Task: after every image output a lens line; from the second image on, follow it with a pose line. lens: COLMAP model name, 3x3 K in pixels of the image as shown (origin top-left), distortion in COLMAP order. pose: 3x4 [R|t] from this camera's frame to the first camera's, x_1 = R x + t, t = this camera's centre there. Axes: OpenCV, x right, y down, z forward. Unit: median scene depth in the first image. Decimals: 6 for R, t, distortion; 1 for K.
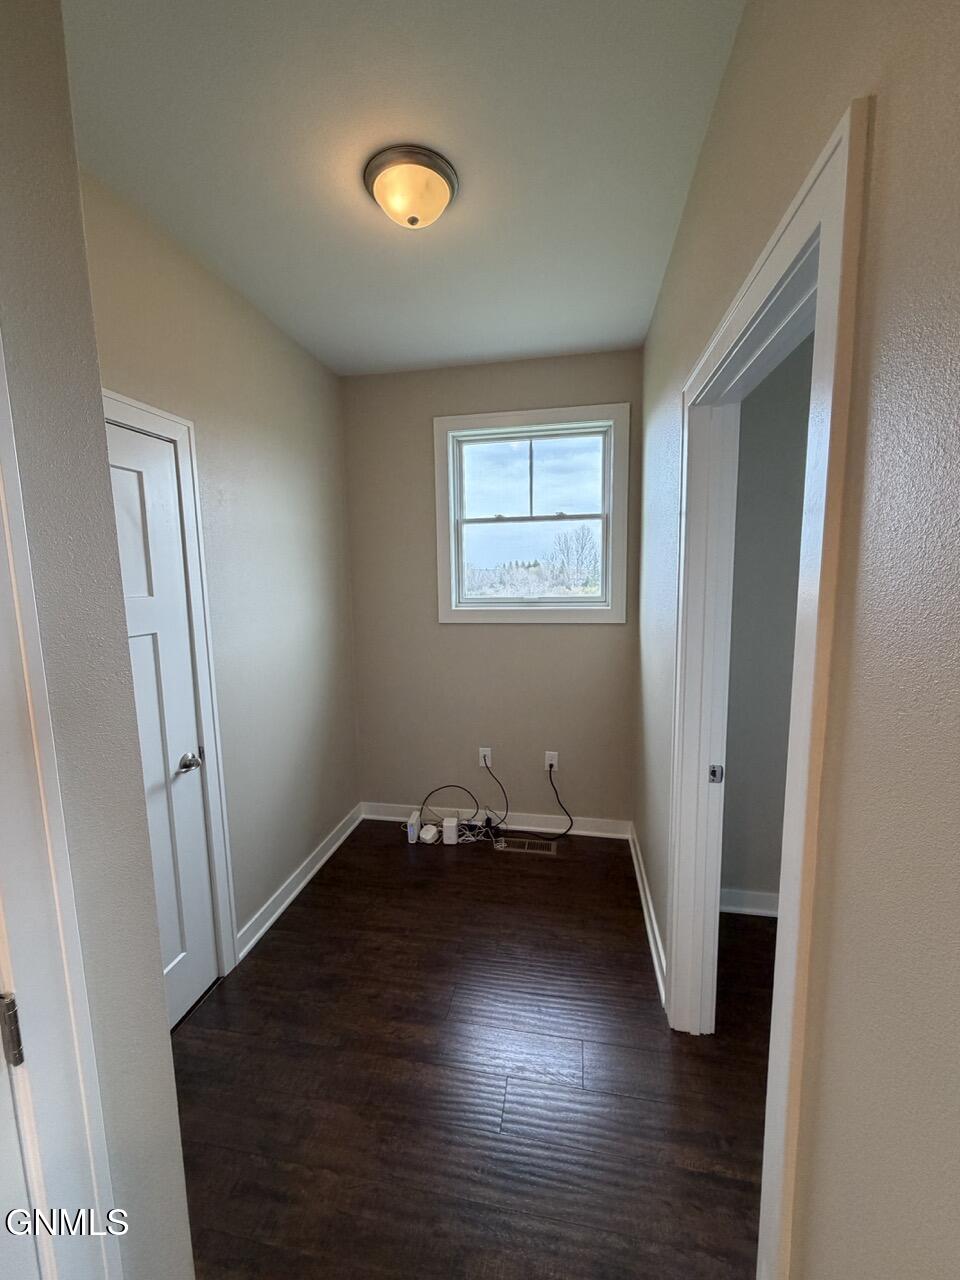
lens RADIAL K [[509.3, 0, 479.1], [0, 509.3, 635.4], [0, 0, 1]] dist [0.001191, -0.000086]
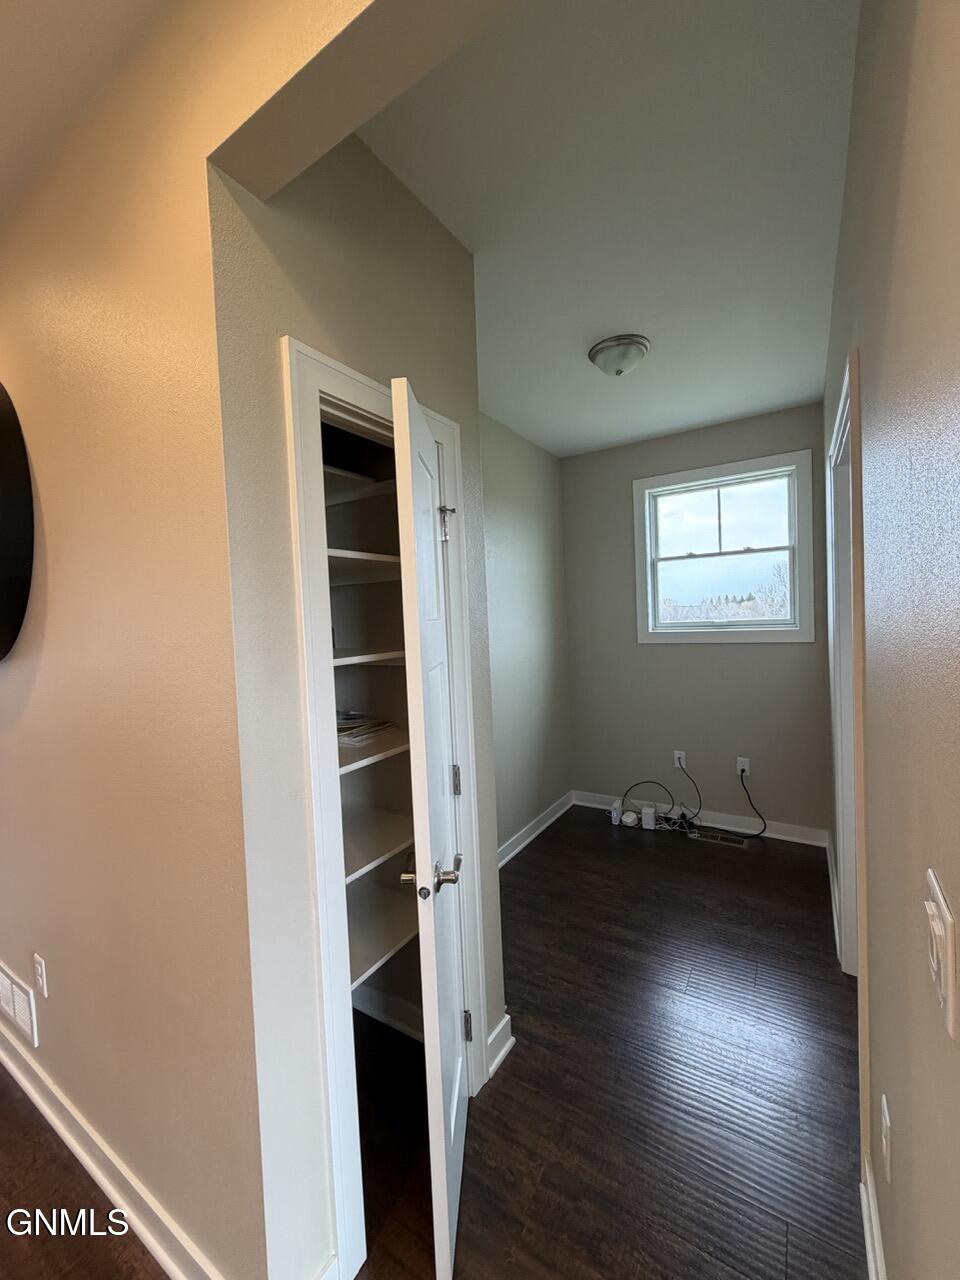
lens RADIAL K [[509.3, 0, 480.8], [0, 509.3, 635.2], [0, 0, 1]] dist [0.001191, -0.000086]
pose [[0.929510, -0.009135, -0.368685, 0.021579], [-0.019402, 0.997098, -0.073621, 0.053056], [0.368287, 0.075585, 0.926635, -0.270093]]
